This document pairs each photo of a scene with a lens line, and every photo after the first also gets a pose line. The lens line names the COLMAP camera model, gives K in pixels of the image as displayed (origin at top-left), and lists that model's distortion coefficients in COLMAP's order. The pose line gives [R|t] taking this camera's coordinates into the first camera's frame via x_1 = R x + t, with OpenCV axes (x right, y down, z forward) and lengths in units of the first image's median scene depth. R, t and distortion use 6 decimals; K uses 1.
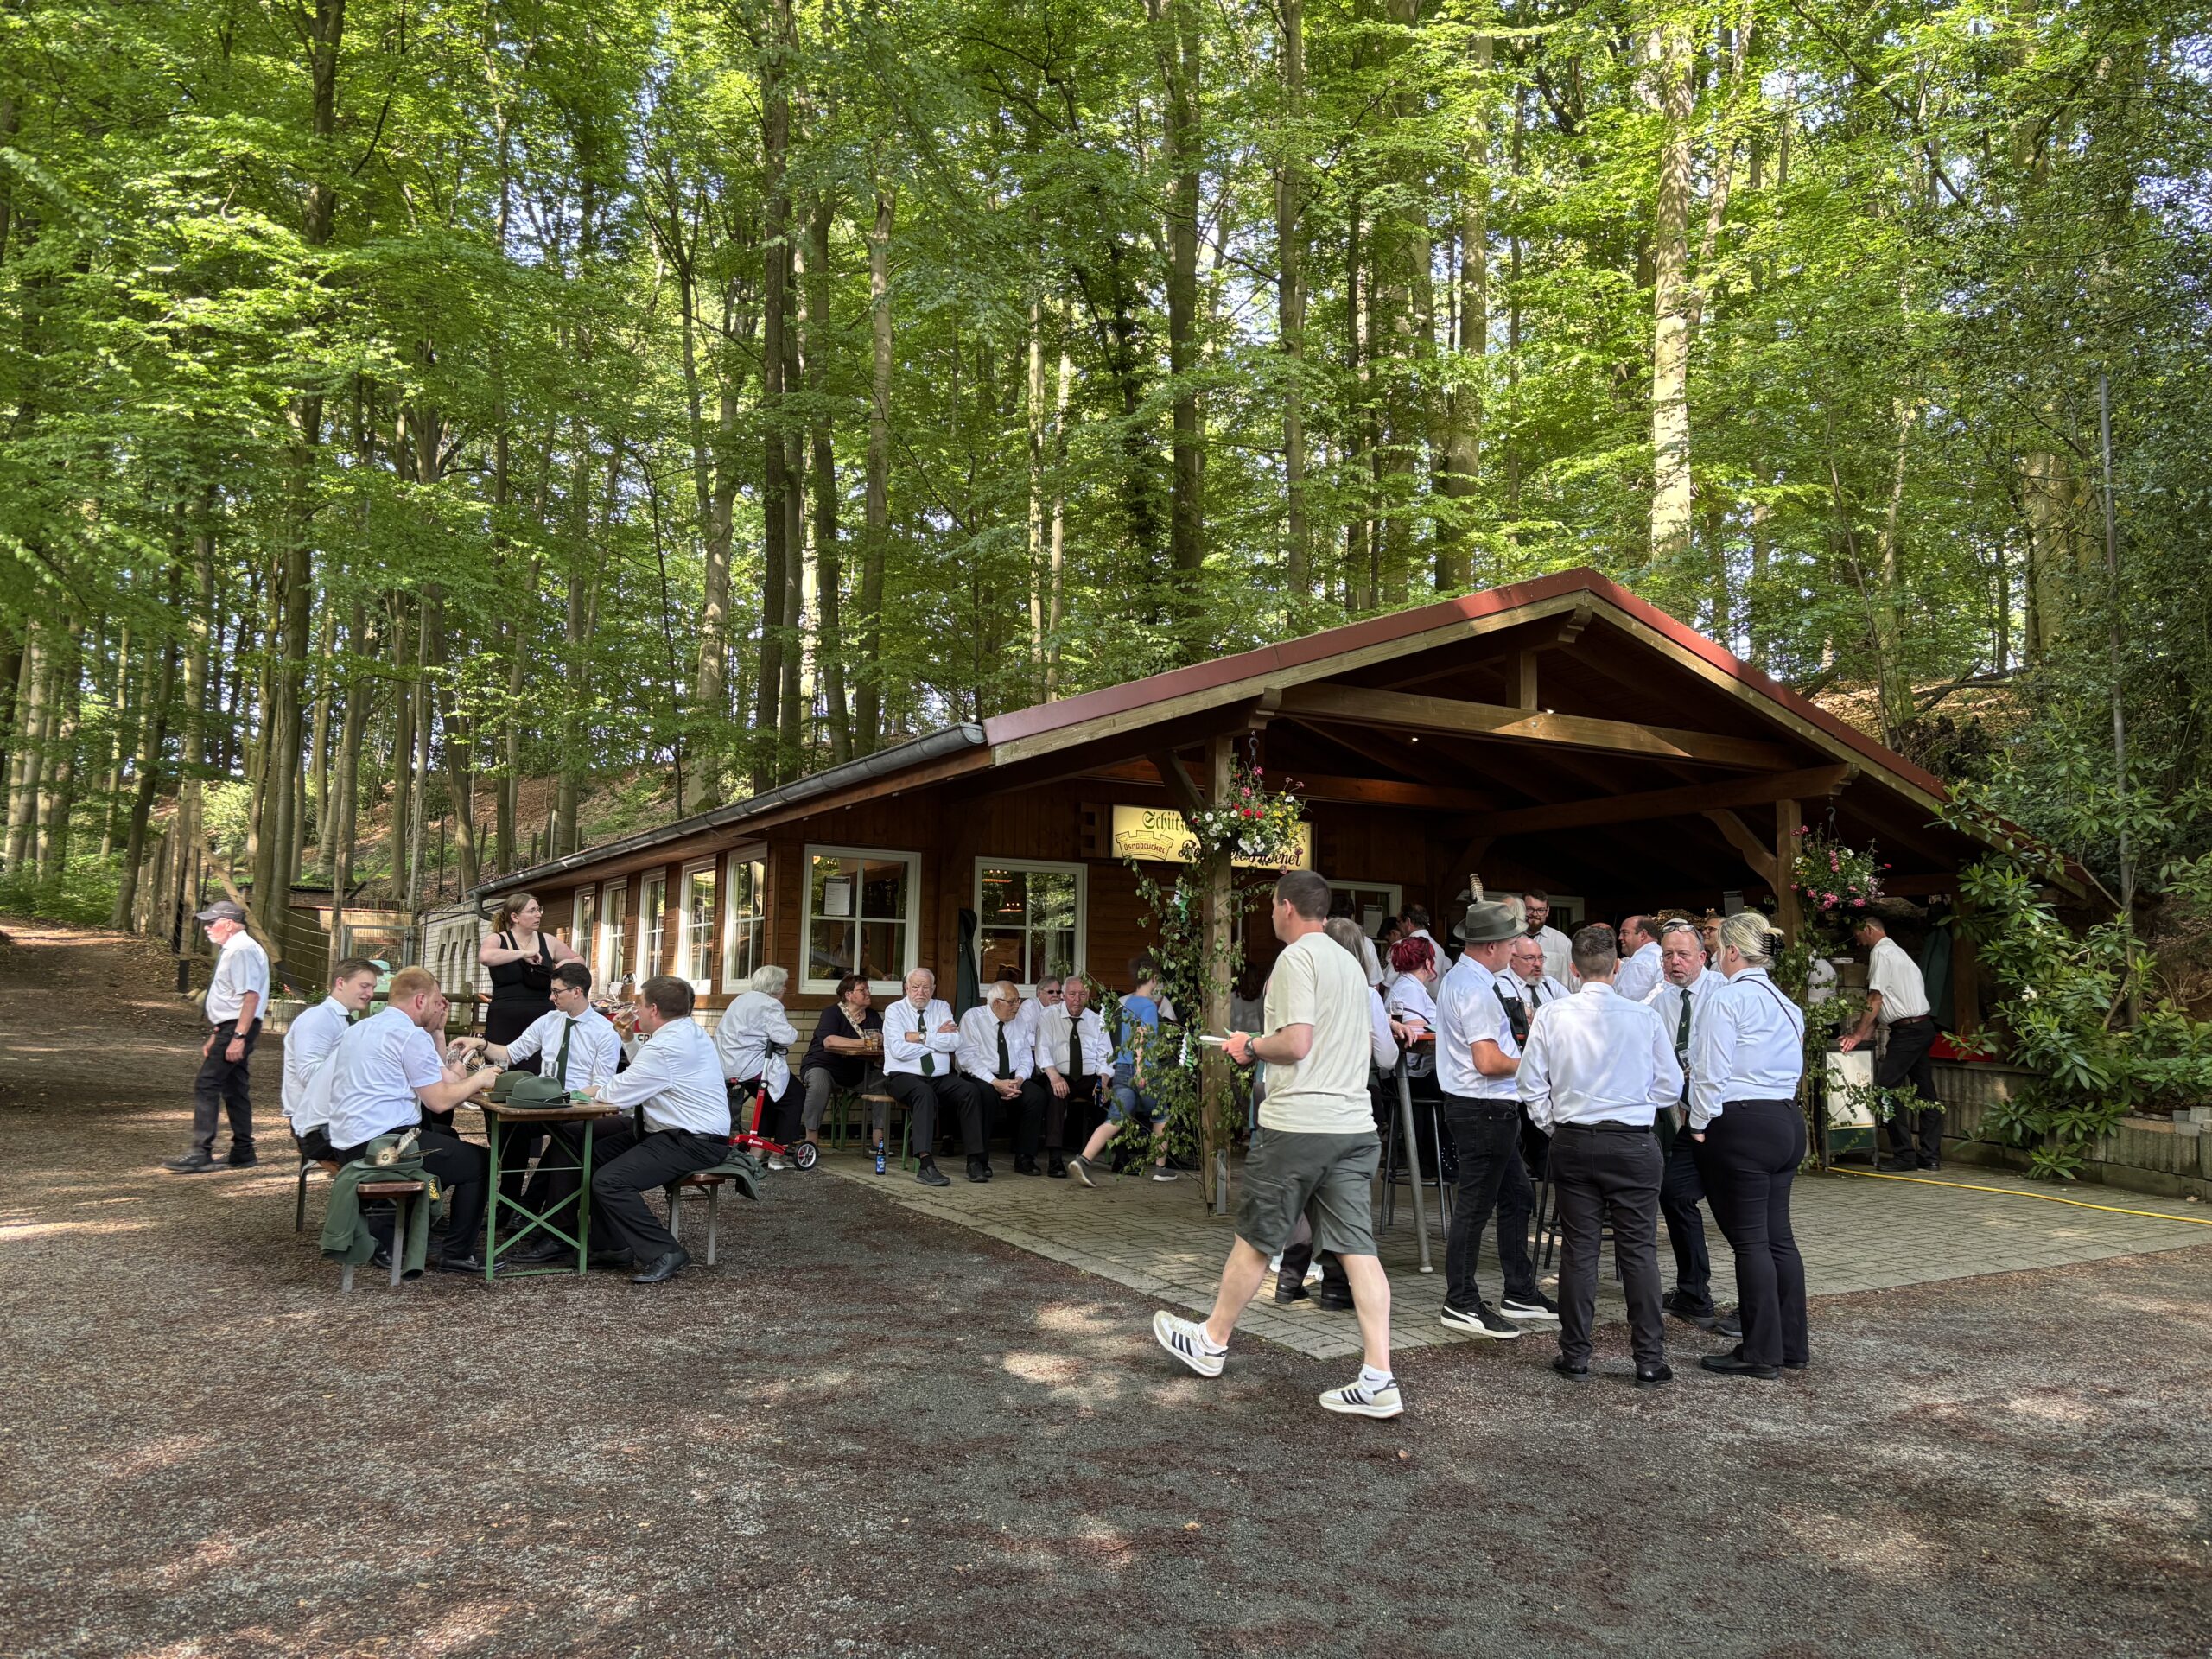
lens RADIAL K [[1691.7, 0, 1138.9], [0, 1691.7, 792.5], [0, 0, 1]] dist [0.167102, -0.268936]
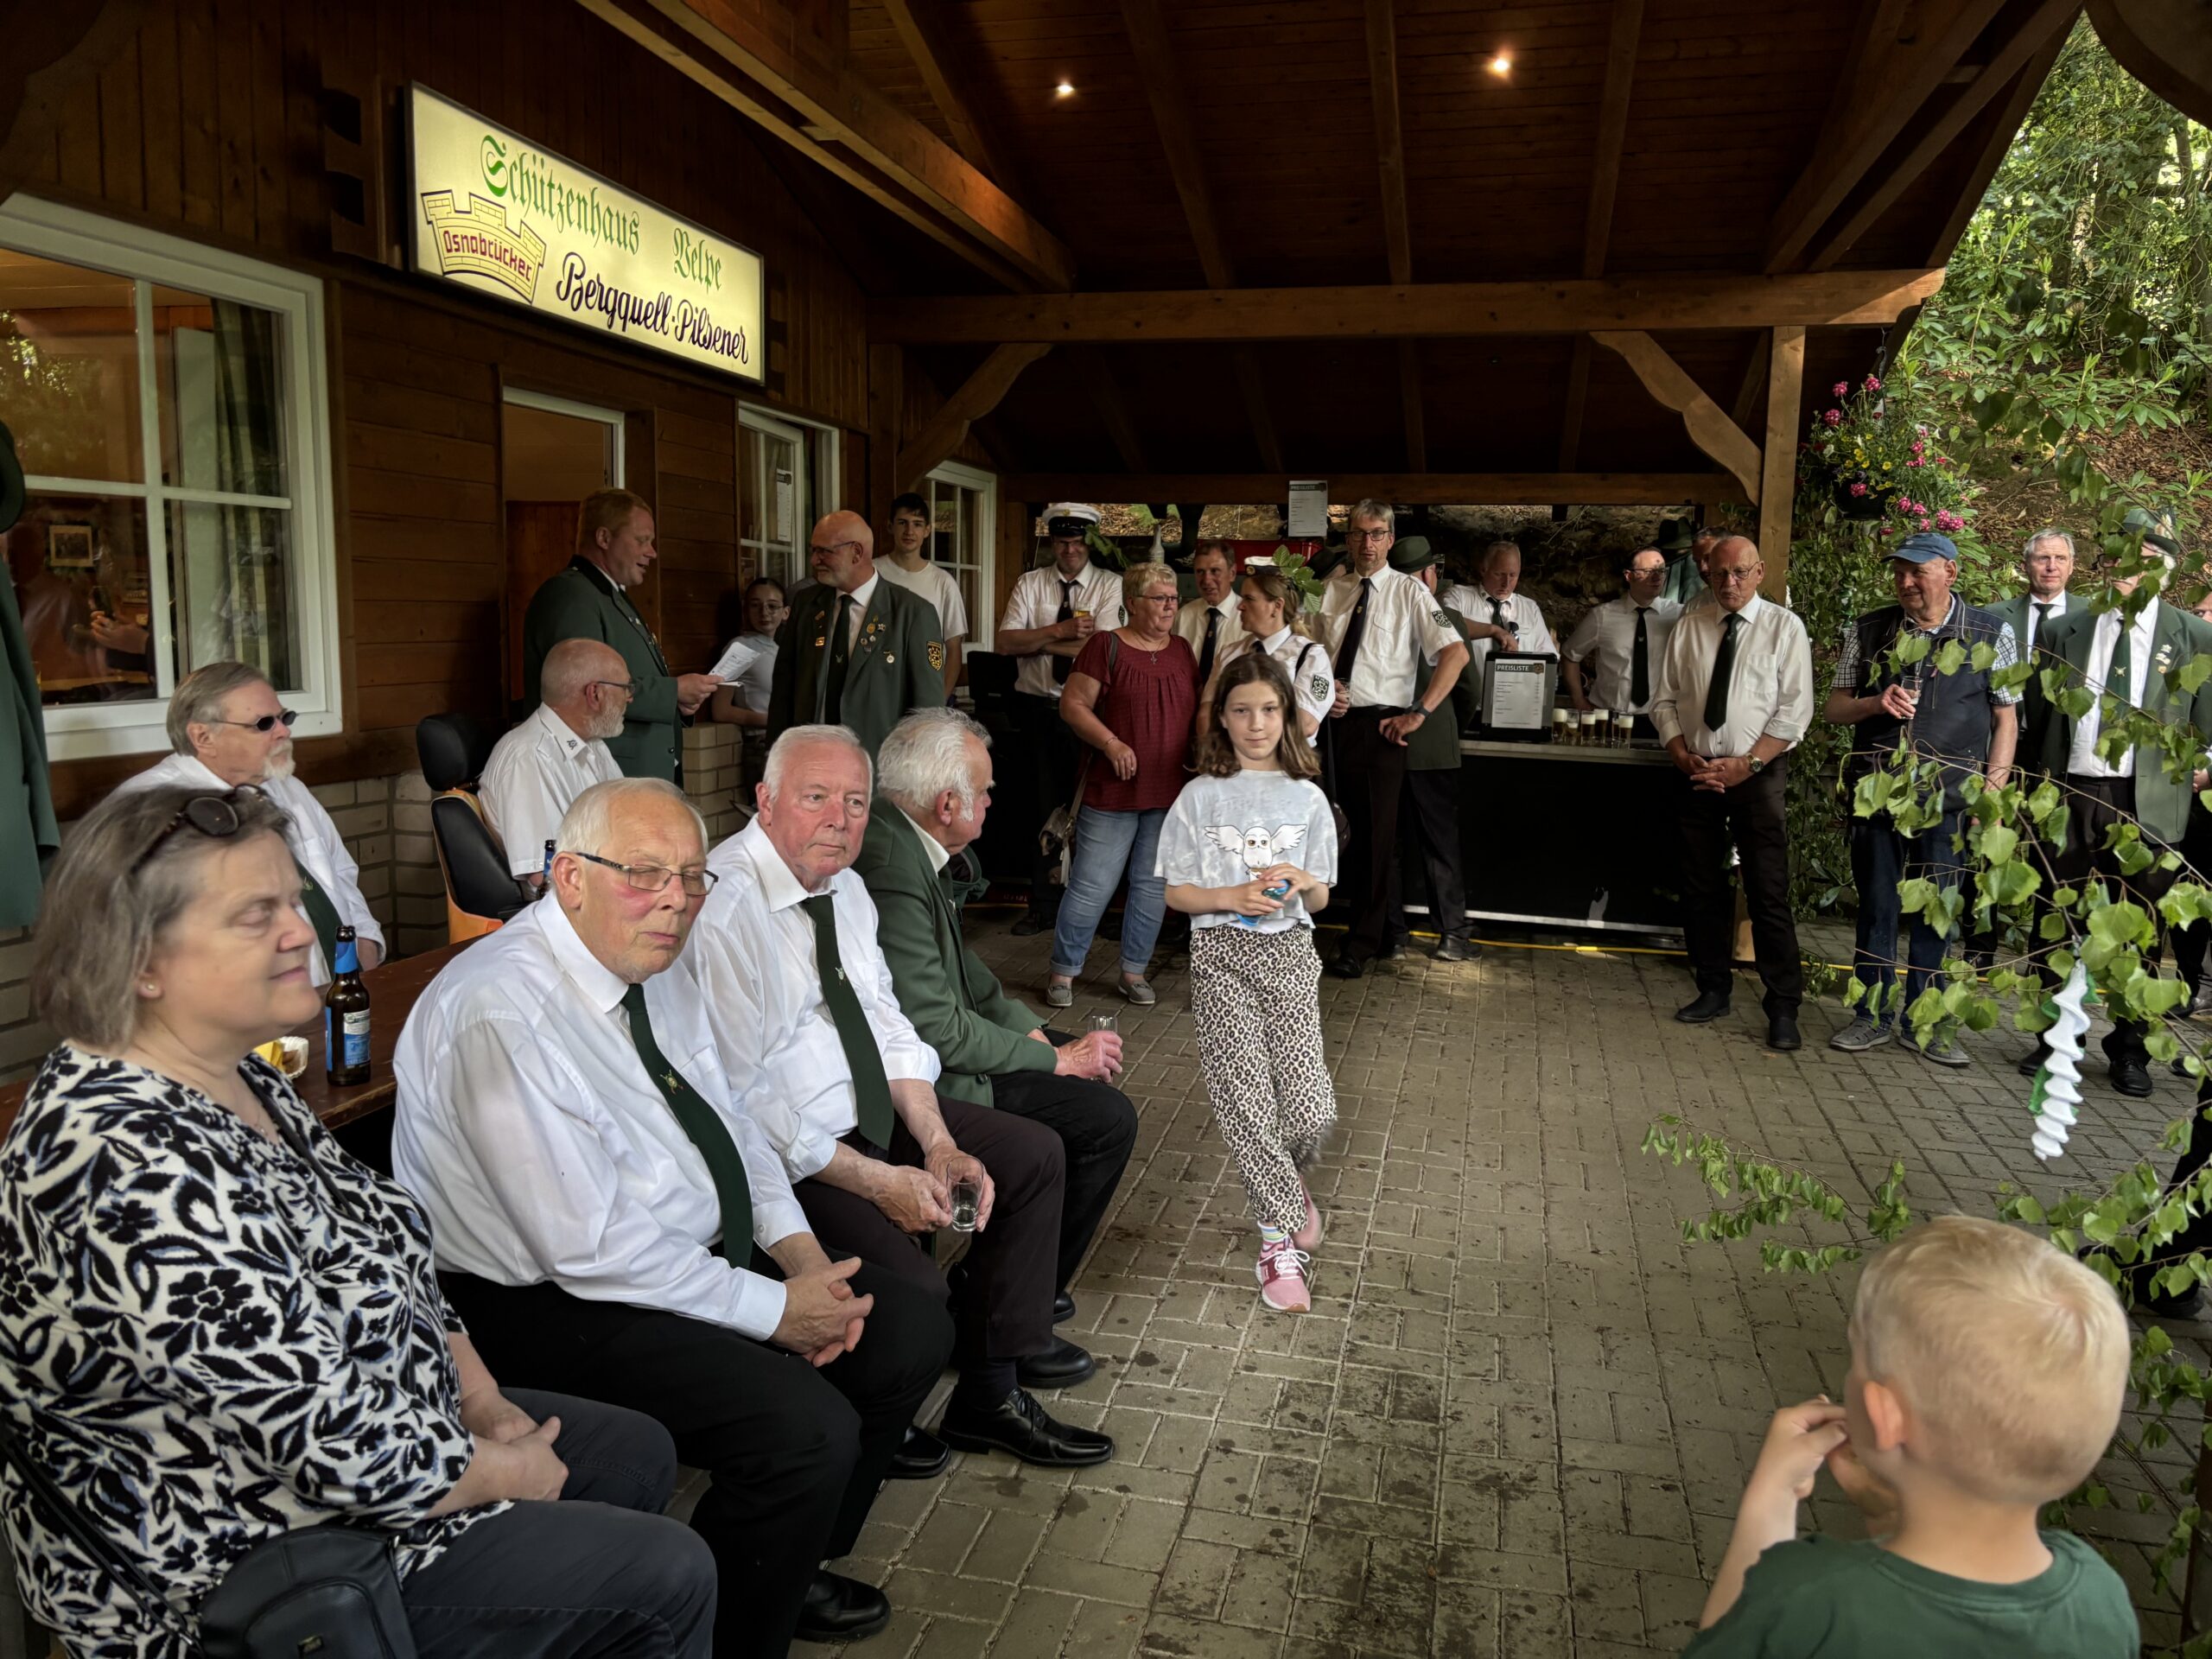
lens RADIAL K [[1687.4, 0, 1106.0], [0, 1687.4, 829.5], [0, 0, 1]] dist [0.078158, -0.082496]
pose [[0.716103, -0.085981, 0.692679, -0.182968], [-0.107865, 0.966831, 0.231524, 0.061398], [-0.689610, -0.240511, 0.683076, 0.825432]]
